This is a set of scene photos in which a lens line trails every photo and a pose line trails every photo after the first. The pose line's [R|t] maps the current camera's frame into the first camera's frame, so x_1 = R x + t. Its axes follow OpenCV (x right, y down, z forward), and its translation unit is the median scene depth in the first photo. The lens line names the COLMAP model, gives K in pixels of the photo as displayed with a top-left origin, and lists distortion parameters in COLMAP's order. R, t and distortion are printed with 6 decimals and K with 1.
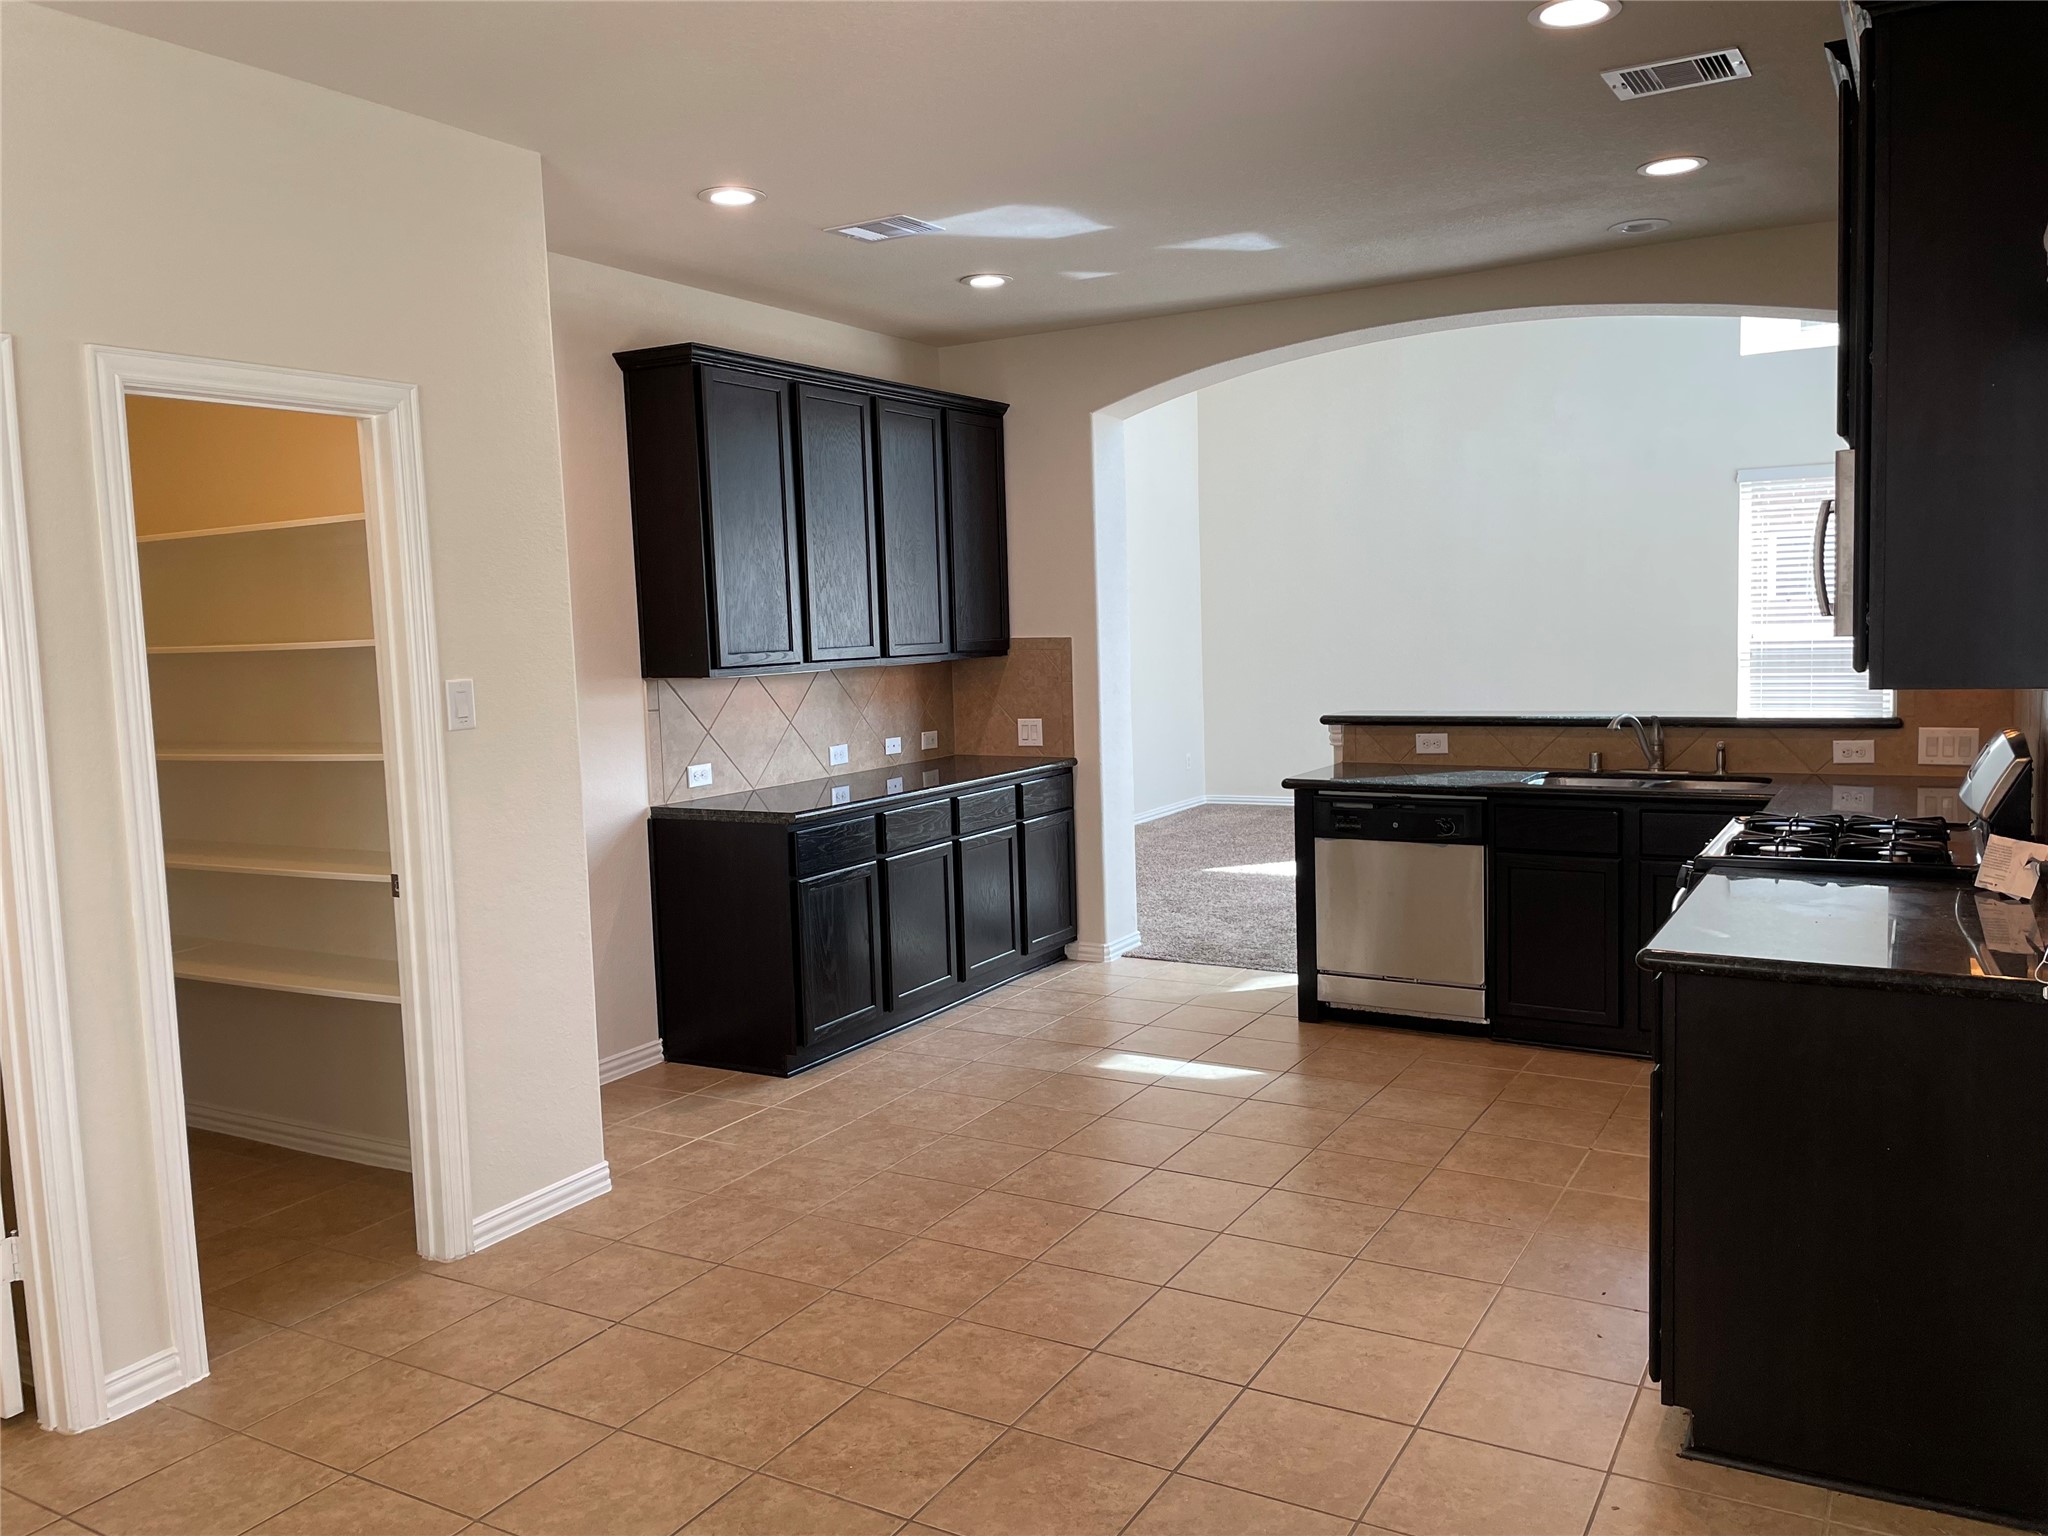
lens RADIAL K [[1535.9, 0, 1026.7], [0, 1535.9, 771.1], [0, 0, 1]] dist [0.075997, -0.105006]
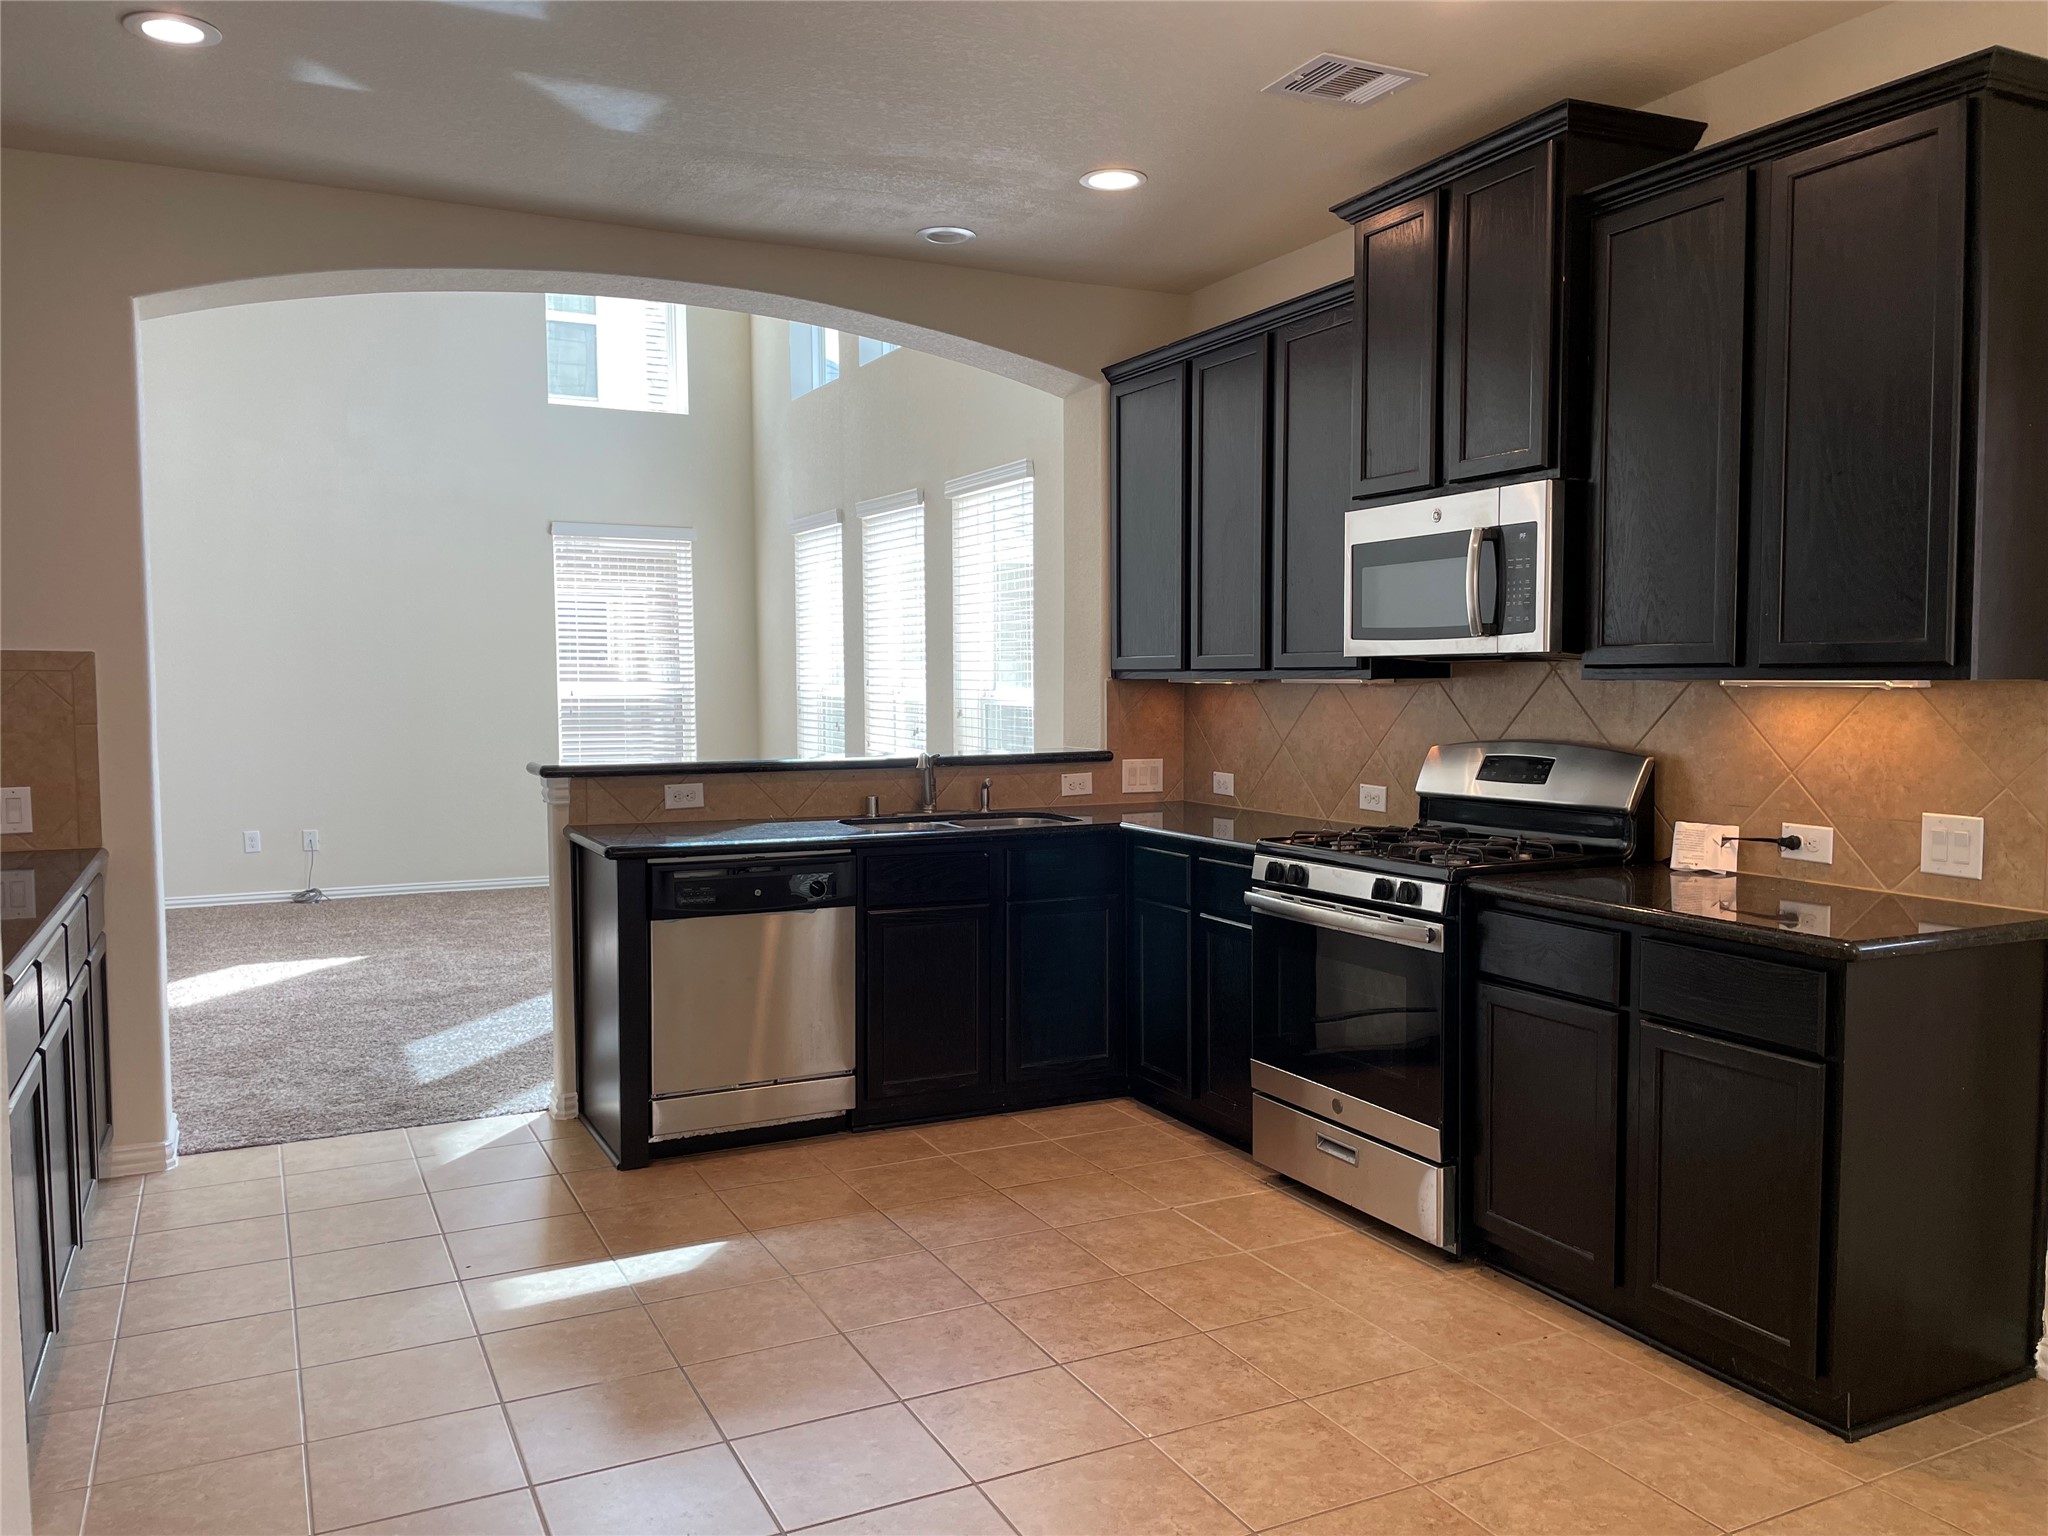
lens RADIAL K [[1535.9, 0, 1017.1], [0, 1535.9, 770.5], [0, 0, 1]] dist [0.075997, -0.105006]
pose [[0.548832, -0.022178, 0.835638, -0.378402], [0.065740, 0.997697, -0.016697, -0.006843], [-0.833344, 0.064099, 0.549026, 0.460520]]
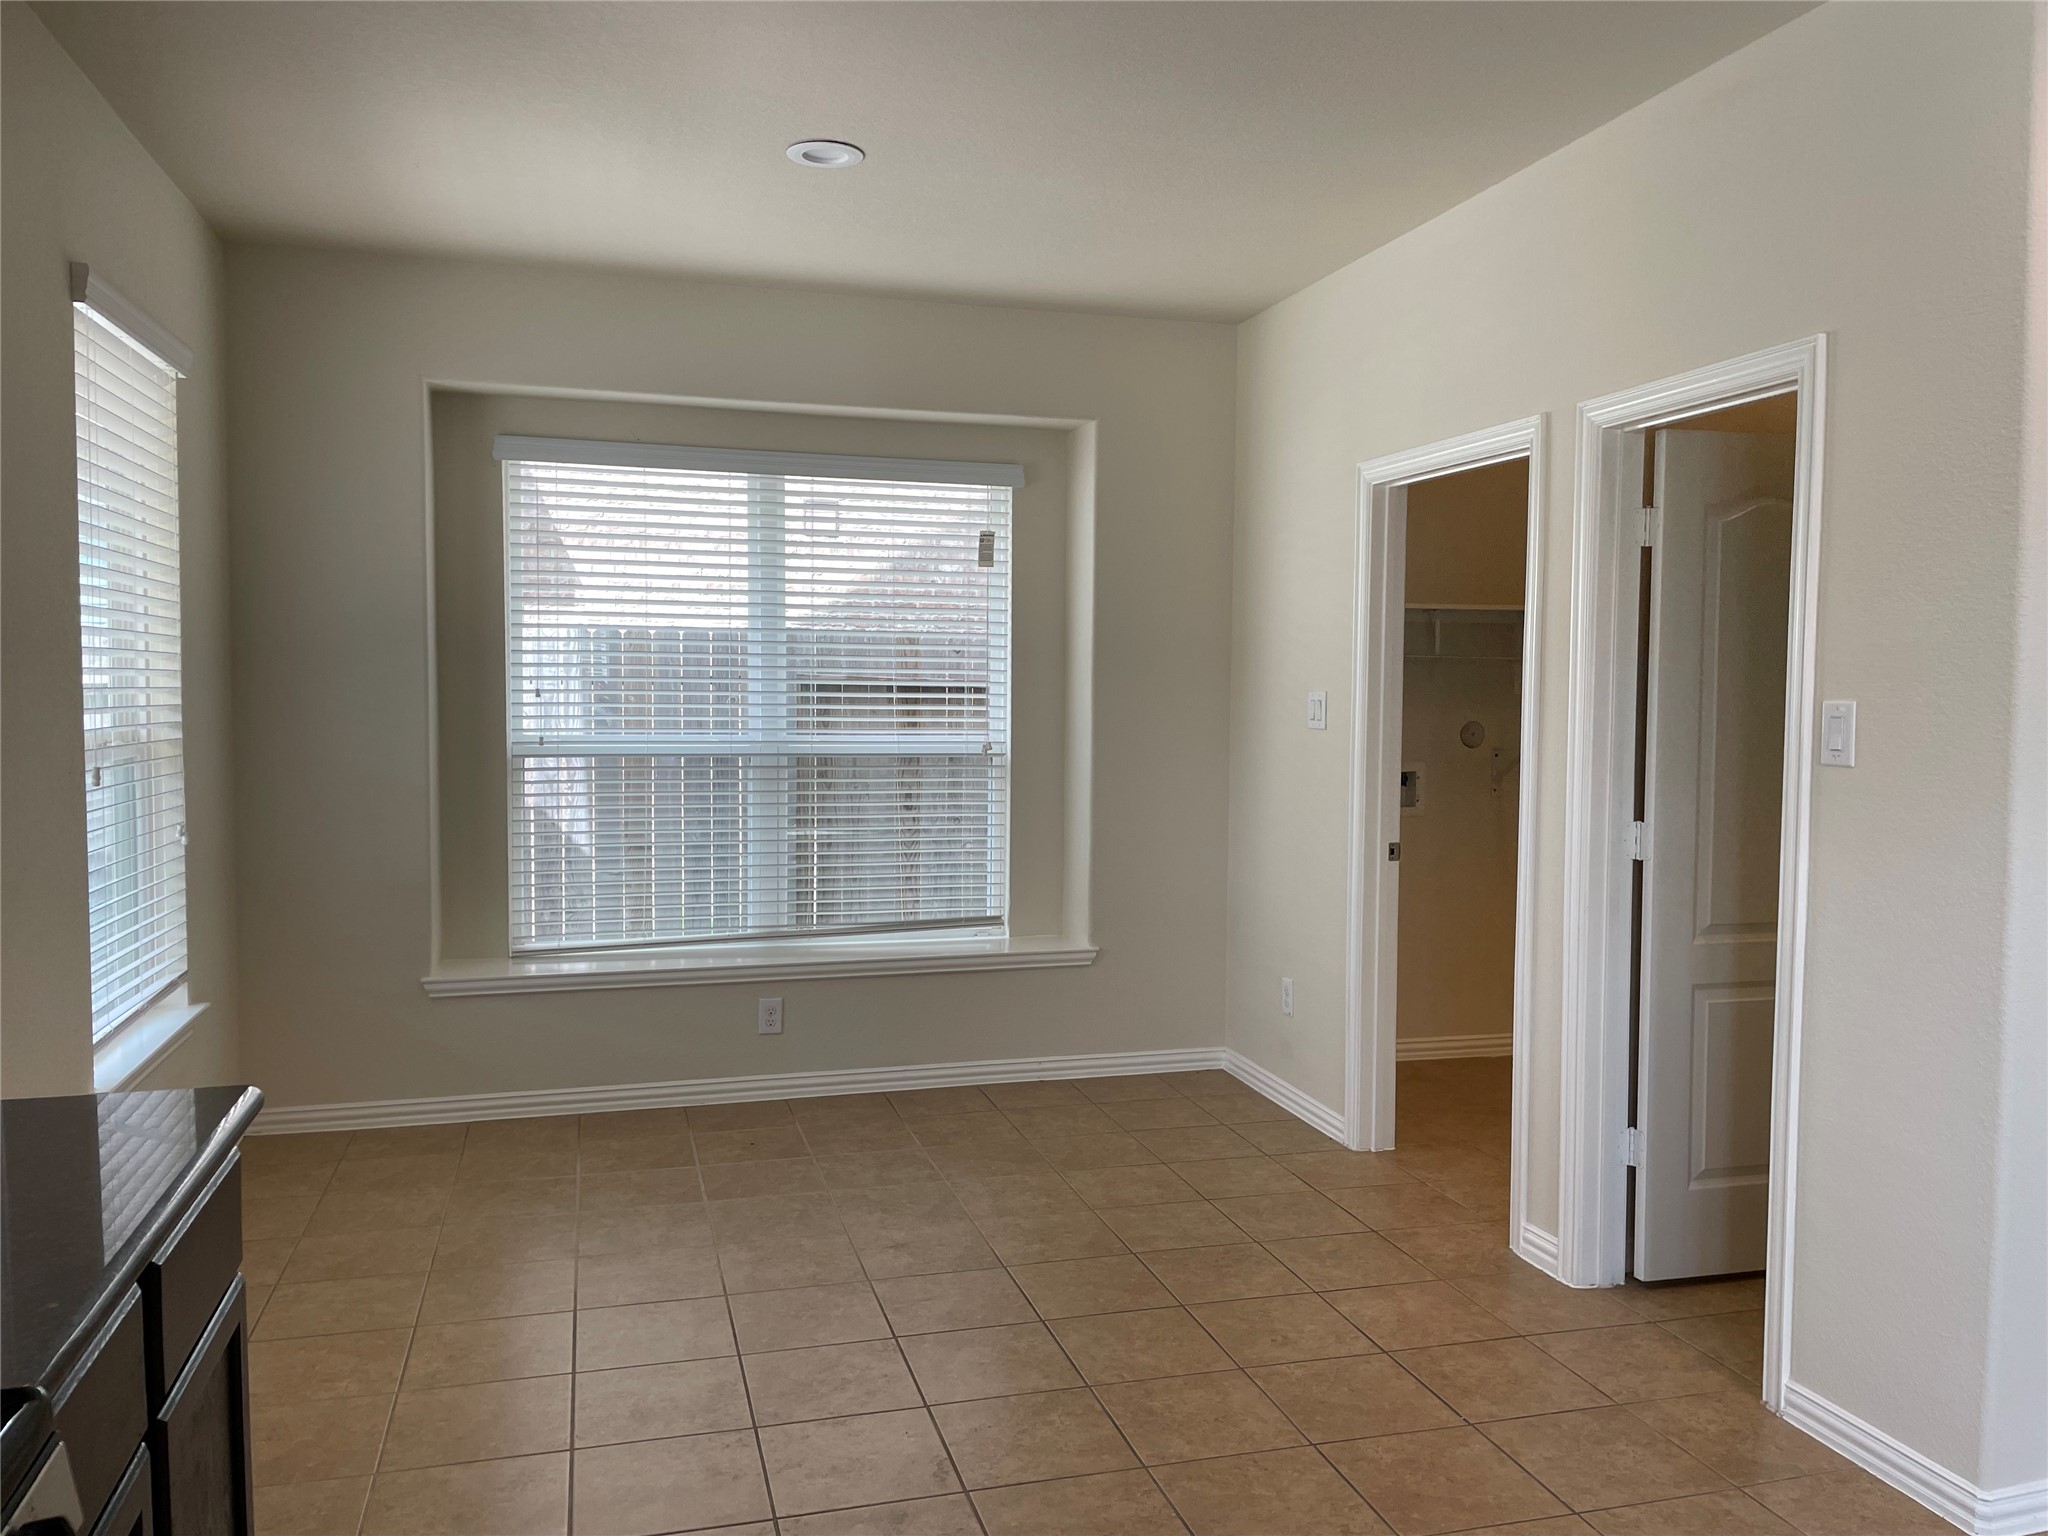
lens RADIAL K [[1535.9, 0, 1031.2], [0, 1535.9, 769.6], [0, 0, 1]] dist [0.075997, -0.105006]
pose [[-0.690098, 0.070368, -0.720286, 0.346329], [-0.056943, 0.986897, 0.150971, -0.087740], [0.721472, 0.145200, -0.677049, 0.907462]]
